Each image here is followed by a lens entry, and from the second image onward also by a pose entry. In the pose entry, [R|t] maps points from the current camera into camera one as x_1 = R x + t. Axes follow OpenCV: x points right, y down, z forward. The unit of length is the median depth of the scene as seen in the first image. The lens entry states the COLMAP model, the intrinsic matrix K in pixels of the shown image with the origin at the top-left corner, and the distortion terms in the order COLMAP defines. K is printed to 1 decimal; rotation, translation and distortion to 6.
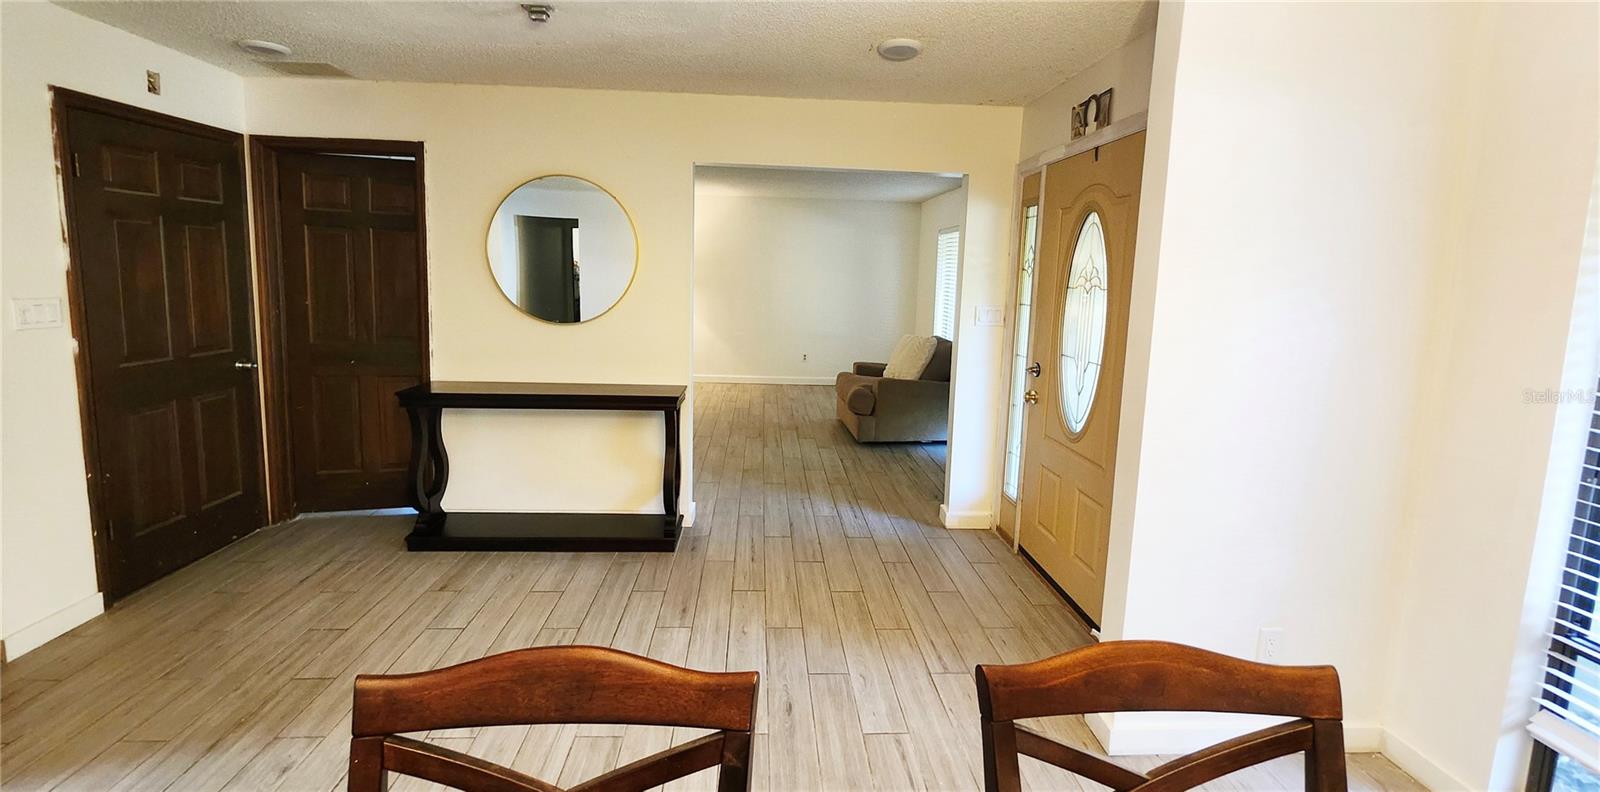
lens RADIAL K [[634.0, 0, 788.7], [0, 634.0, 341.7], [0, 0, 1]] dist [-0.000644, -0.000155]
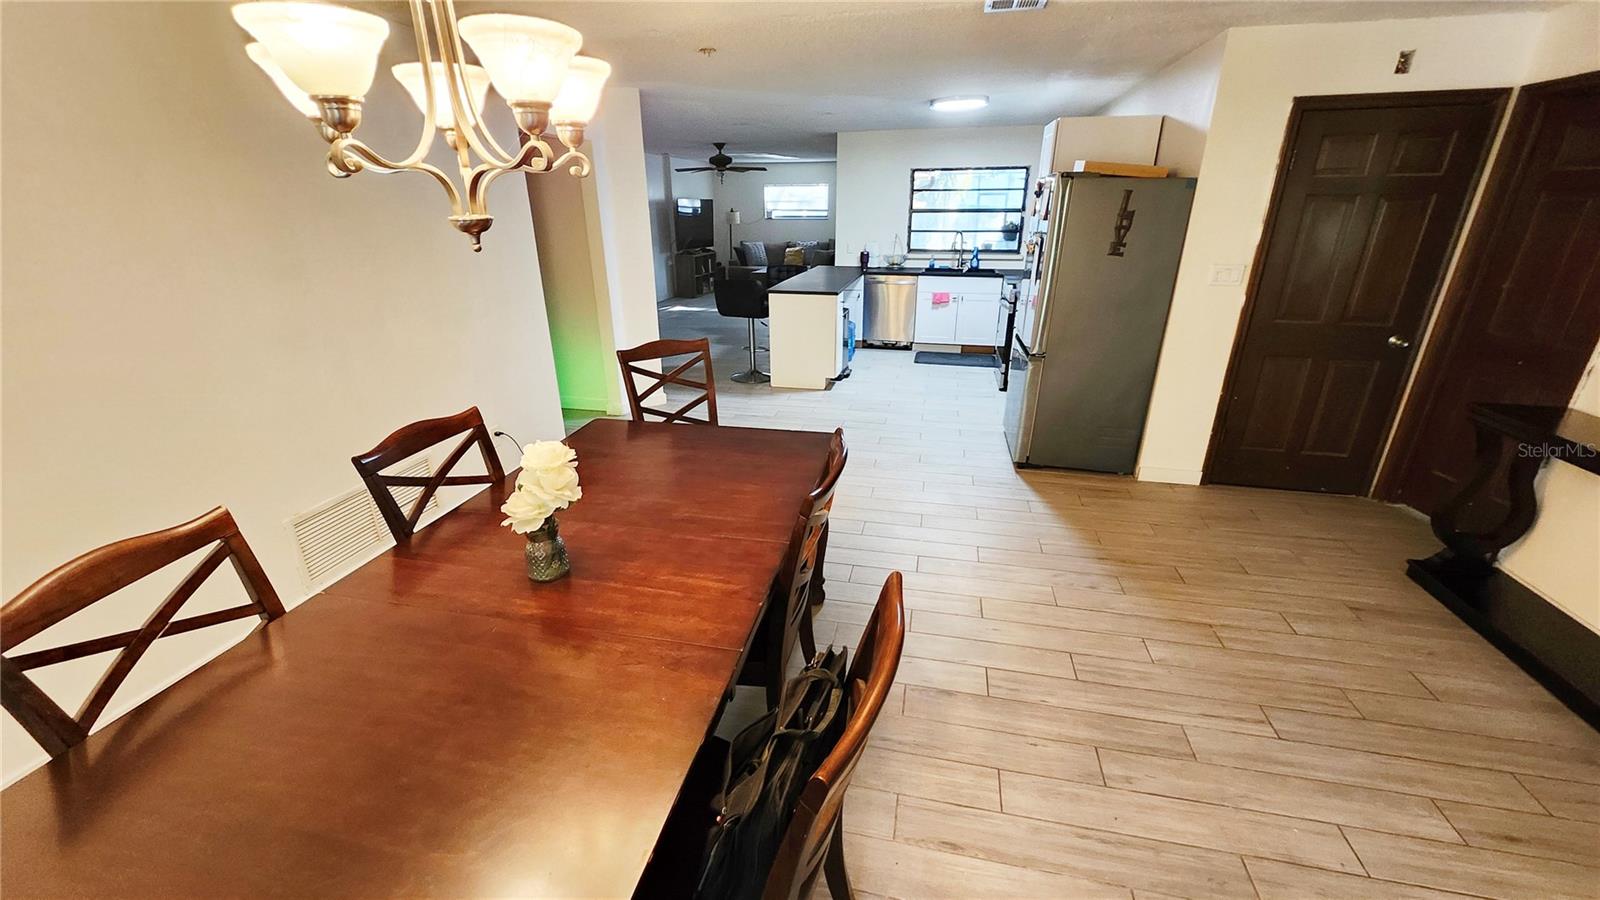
lens RADIAL K [[627.9, 0, 800.0], [0, 627.9, 450.0], [0, 0, 1]] dist [-0.000532, -0.000073]
pose [[-0.266163, 0.325192, -0.907418, 0.427407], [-0.109160, 0.925151, 0.363566, -0.073096], [0.957727, 0.195821, -0.210743, 0.358000]]
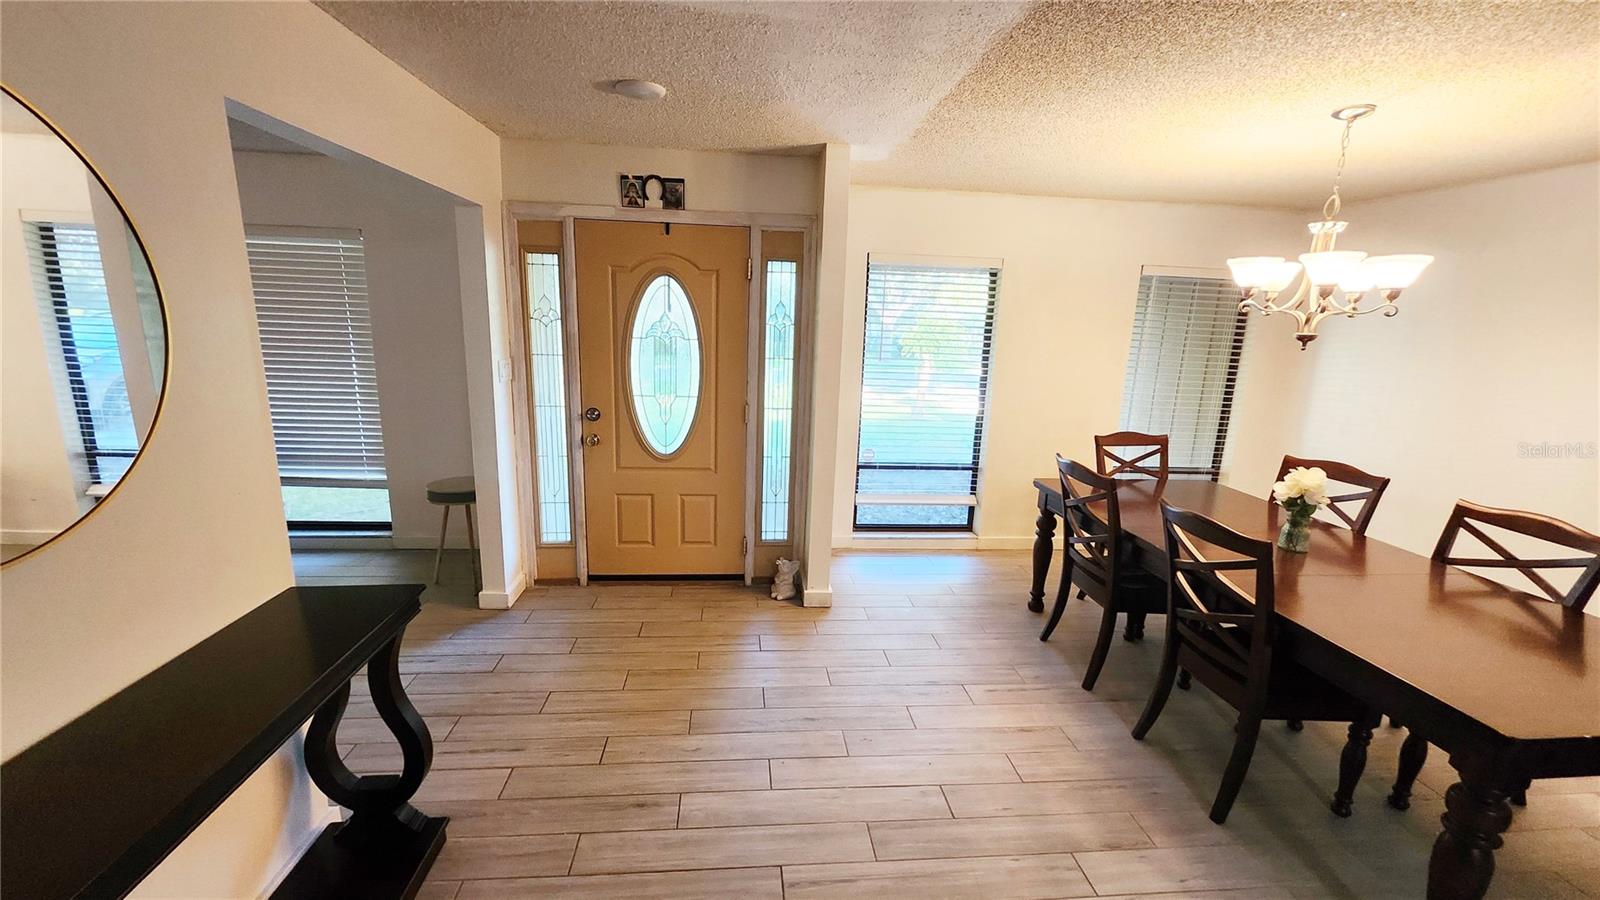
lens RADIAL K [[627.9, 0, 800.0], [0, 627.9, 450.0], [0, 0, 1]] dist [-0.000532, -0.000073]
pose [[-0.048607, -0.240883, 0.969336, -0.745215], [0.073804, 0.966964, 0.243995, -0.144767], [-0.996088, 0.083400, -0.029223, 0.743566]]
